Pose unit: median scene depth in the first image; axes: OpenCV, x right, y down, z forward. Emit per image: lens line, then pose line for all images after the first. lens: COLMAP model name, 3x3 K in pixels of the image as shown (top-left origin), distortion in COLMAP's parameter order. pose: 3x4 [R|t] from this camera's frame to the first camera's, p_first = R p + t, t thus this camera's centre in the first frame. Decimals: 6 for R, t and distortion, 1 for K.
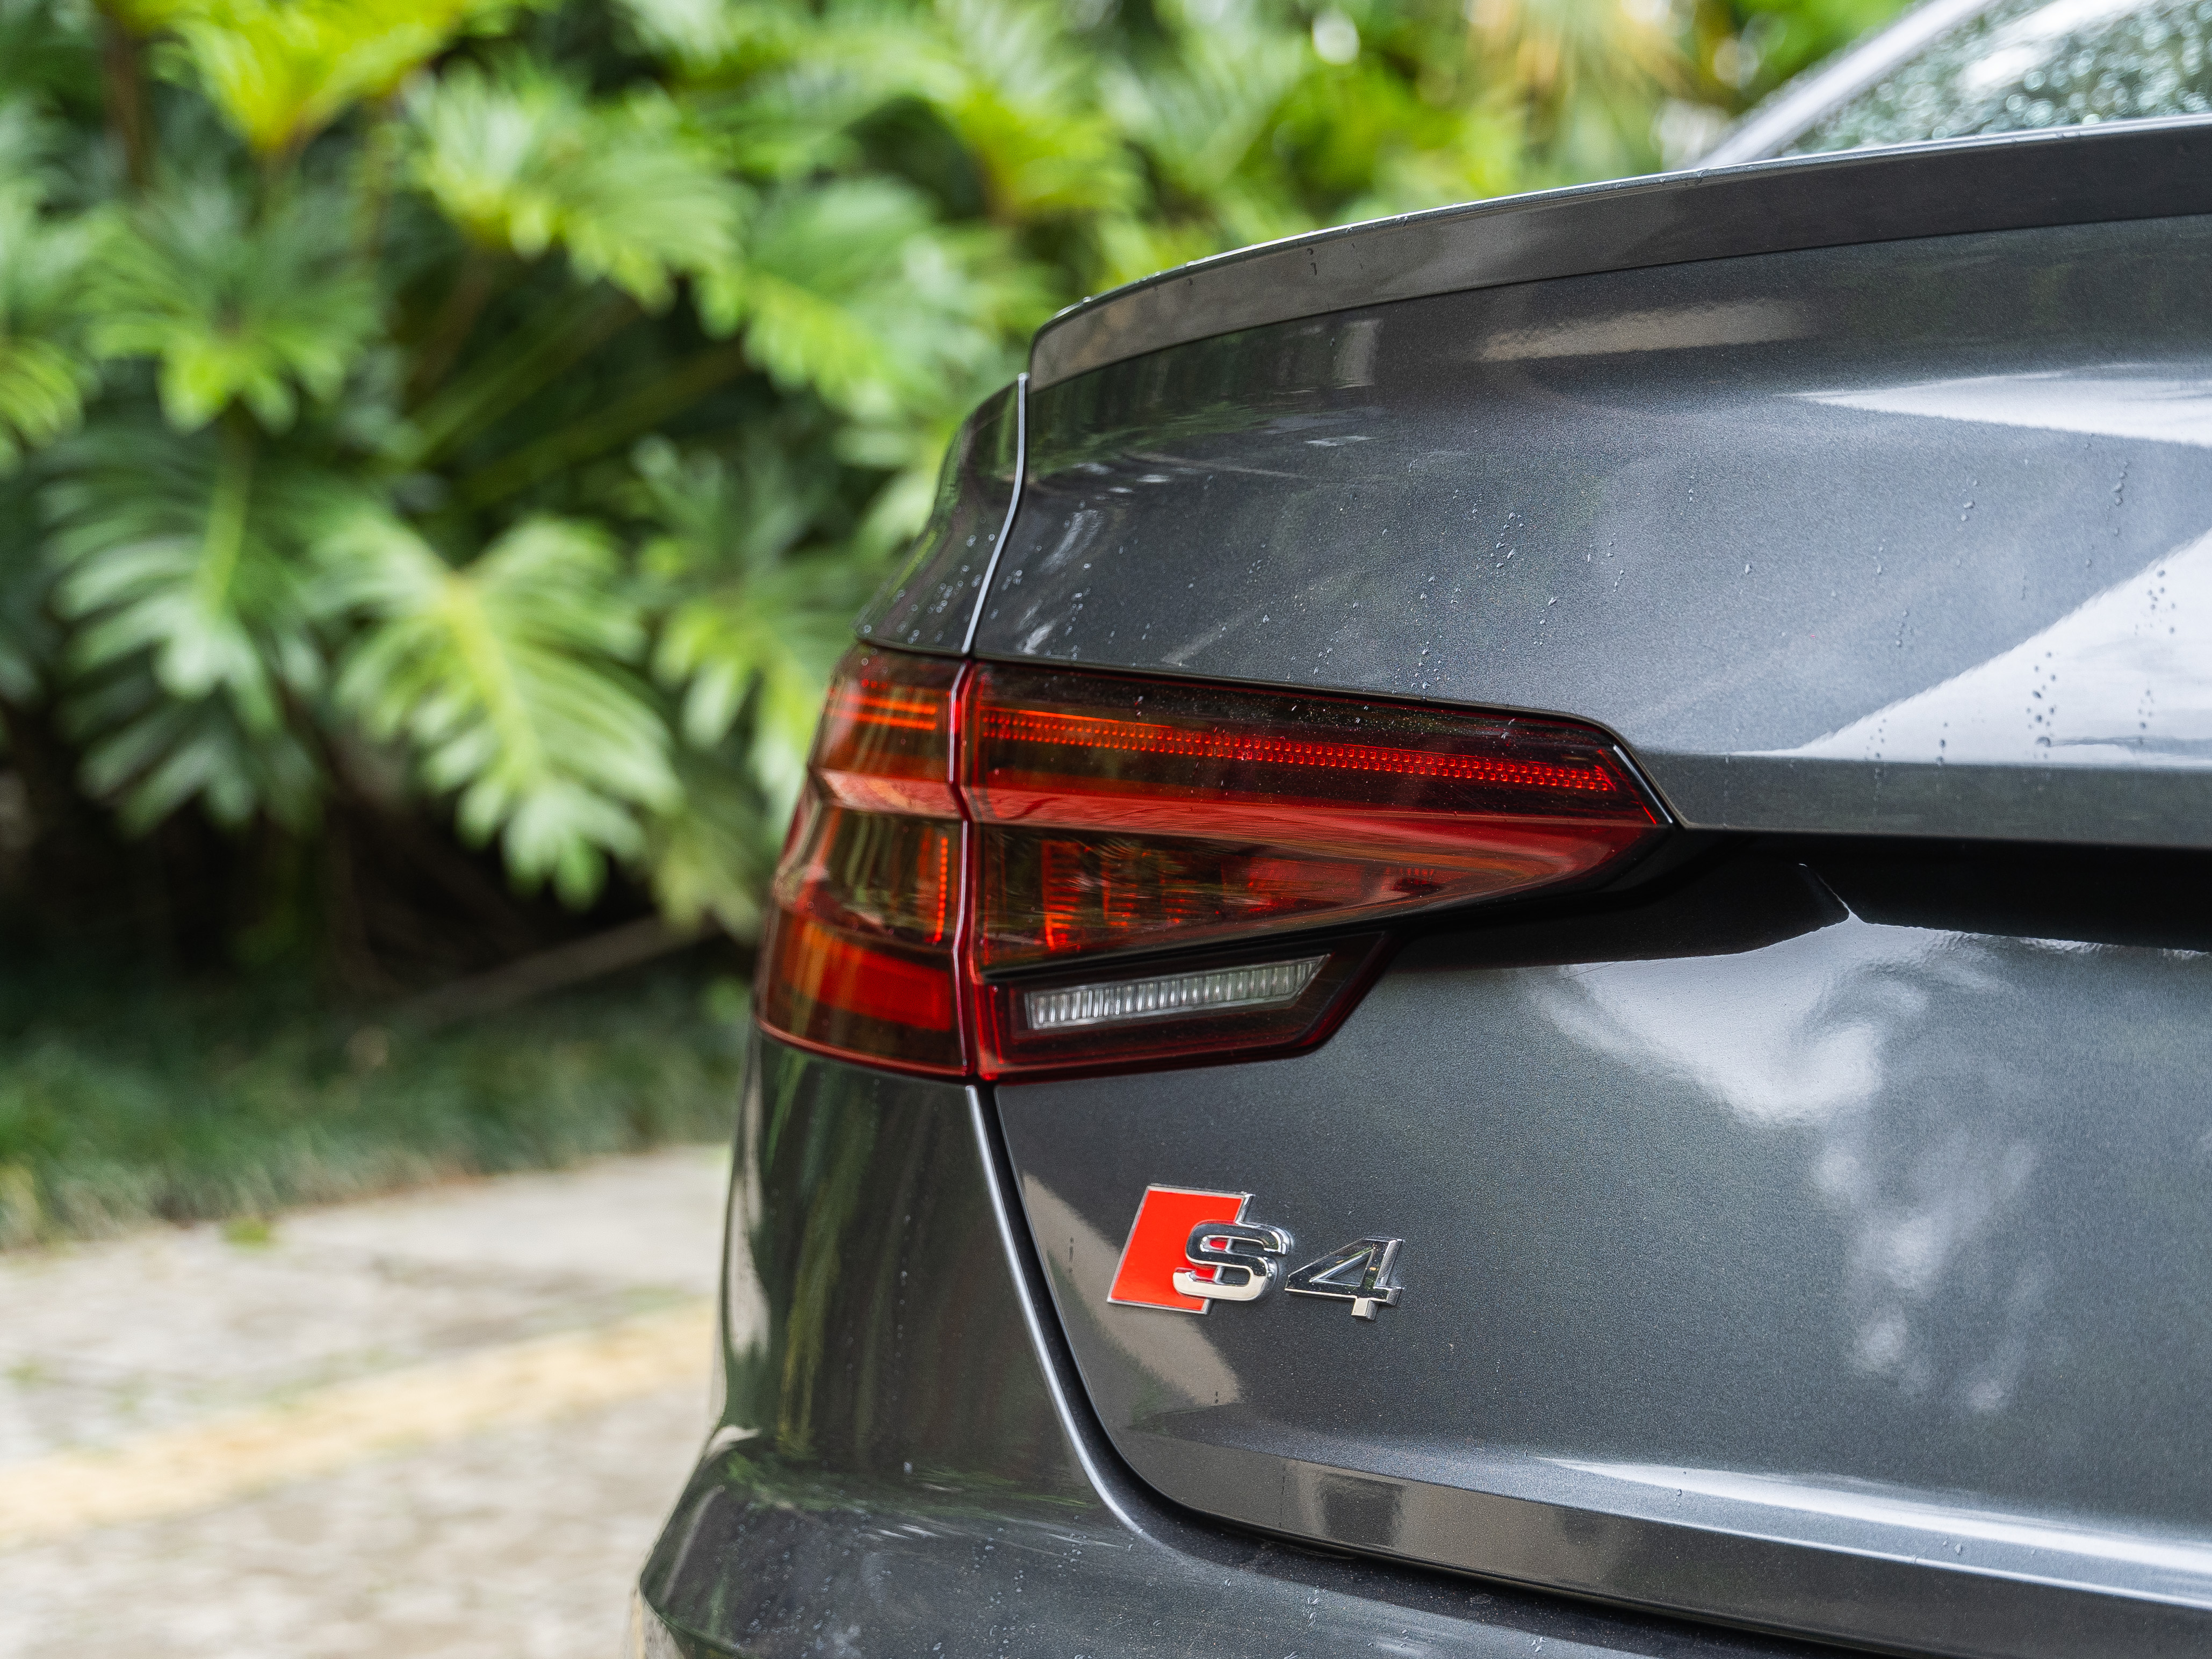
lens RADIAL K [[2763.1, 0, 1106.0], [0, 2763.1, 829.5], [0, 0, 1]] dist [0.169825, 0.010955]
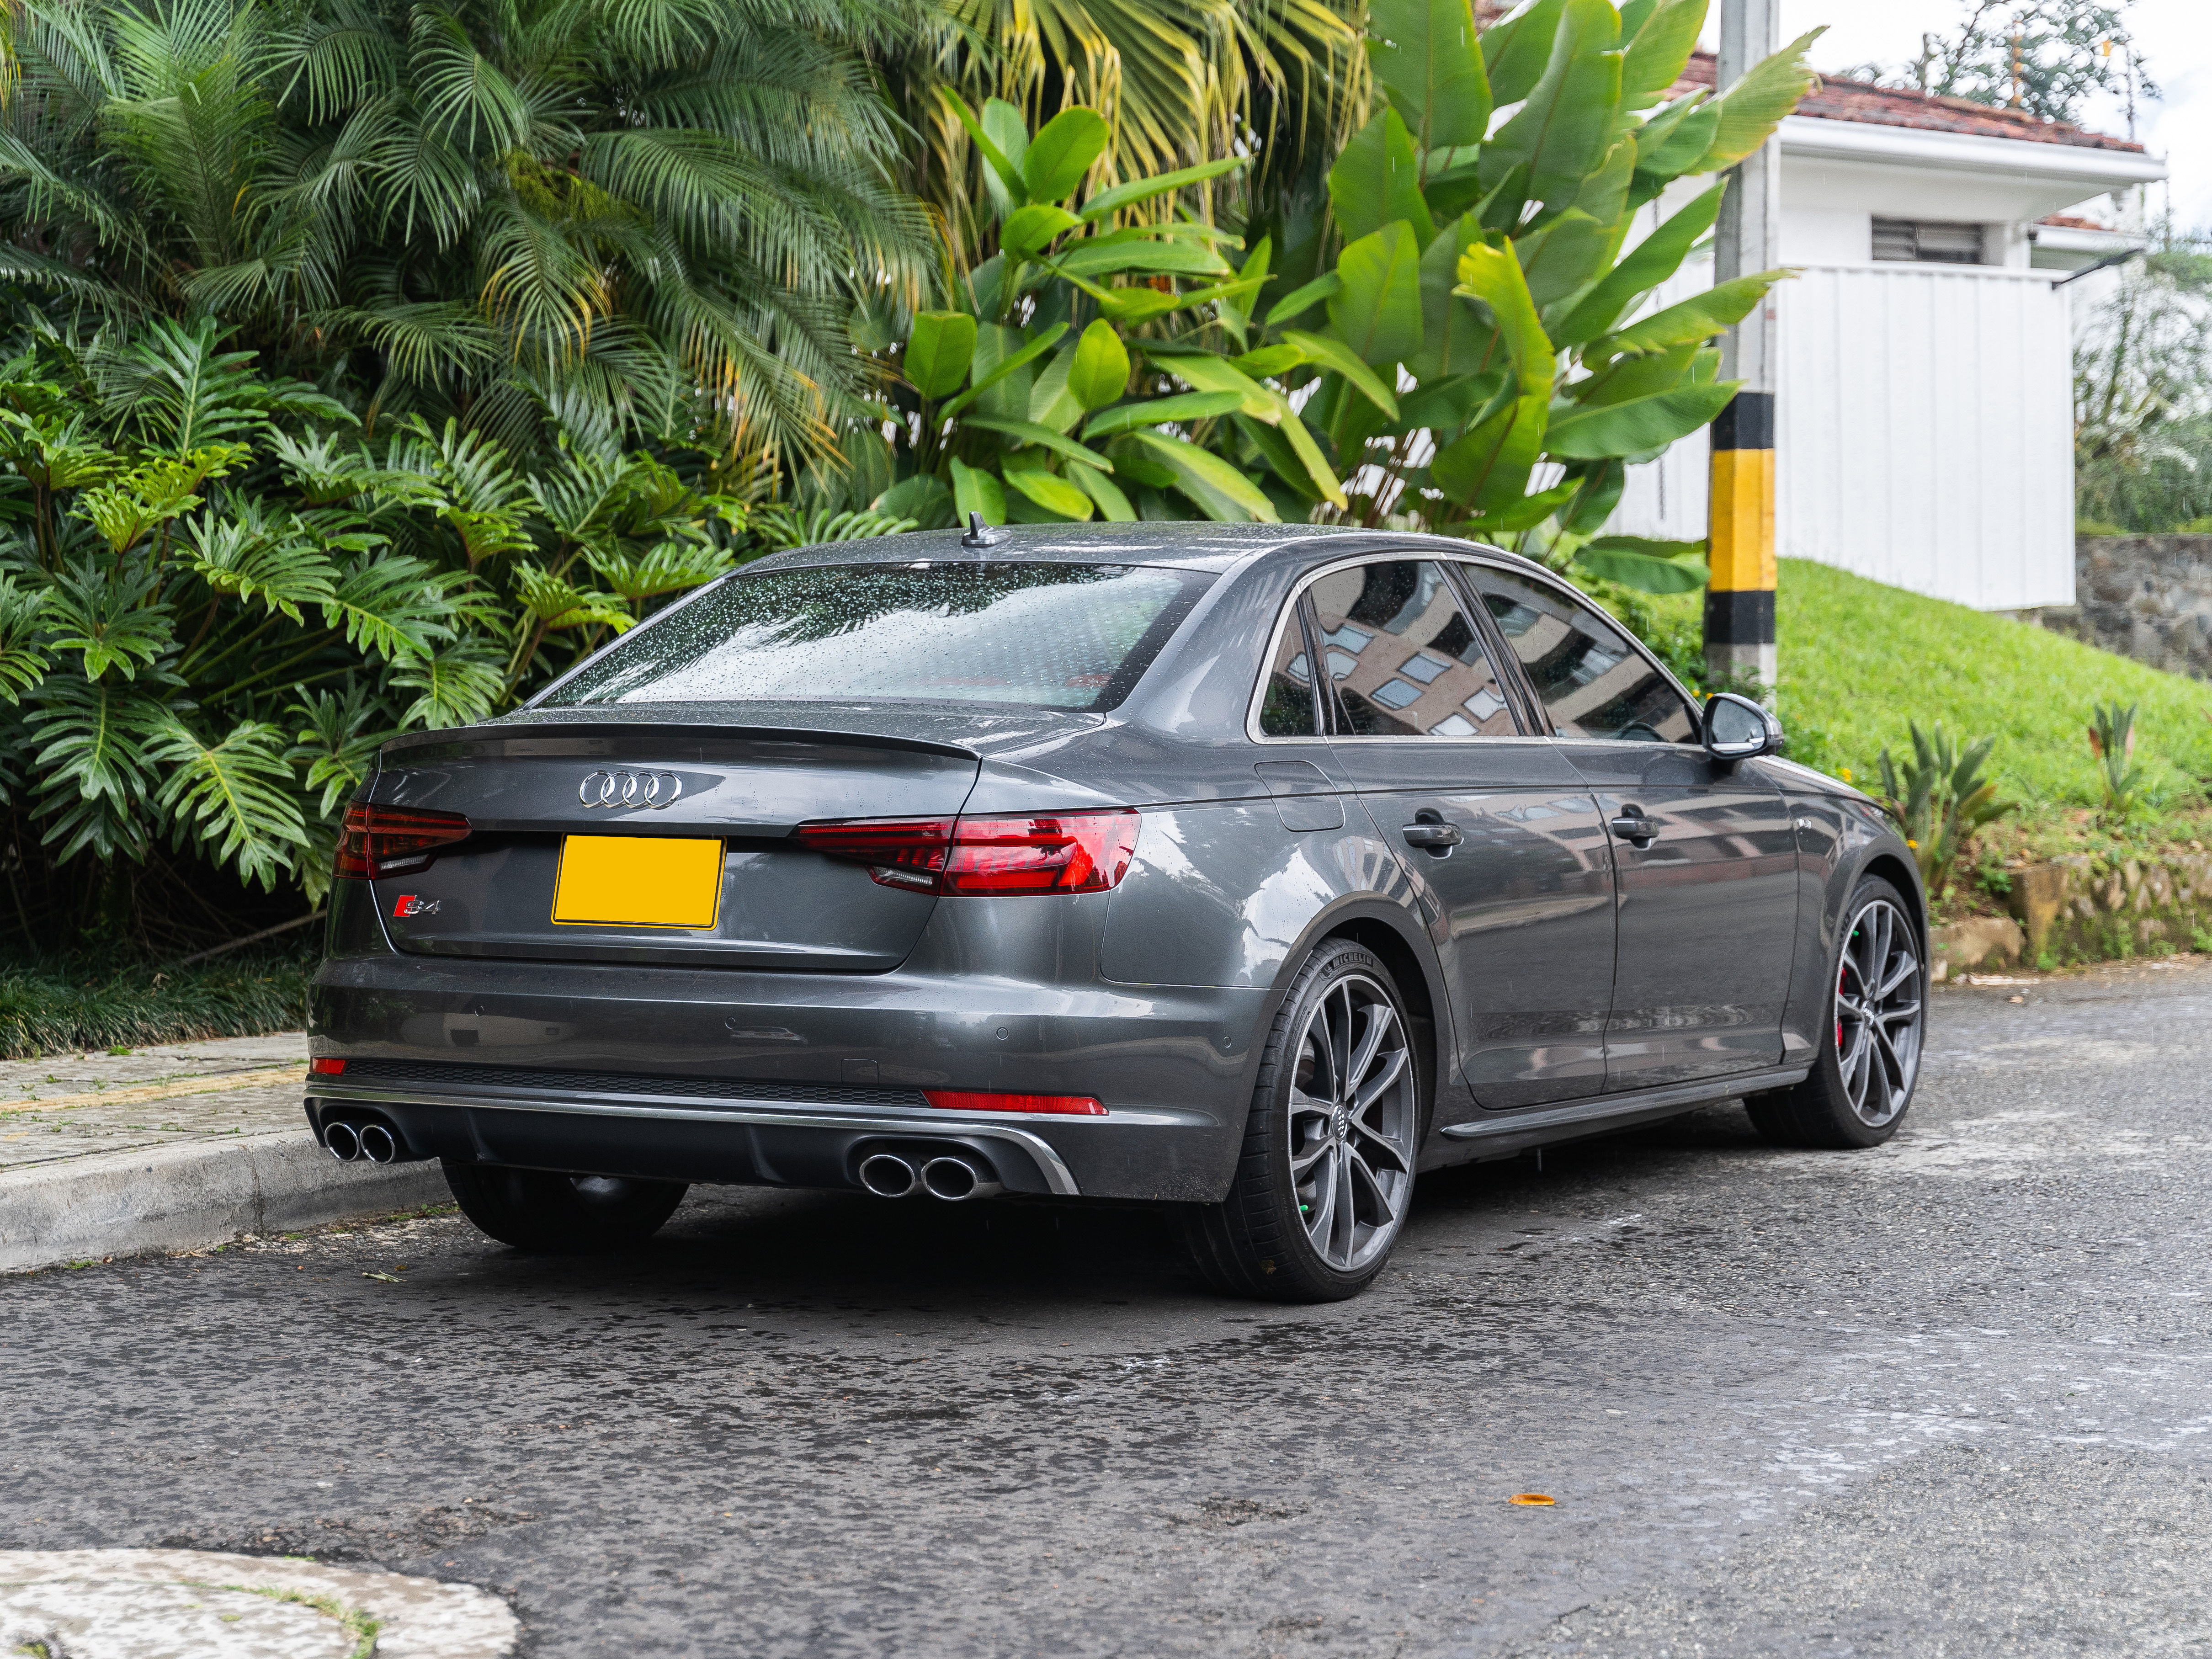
lens RADIAL K [[3678.9, 0, 1106.0], [0, 3678.9, 829.5], [0, 0, 1]] dist [-0.009604, -0.066981]
pose [[0.997786, -0.016701, 0.064376, 0.278945], [0.018379, 0.999504, -0.025565, 0.060529], [-0.063917, 0.026692, 0.997598, -1.900961]]
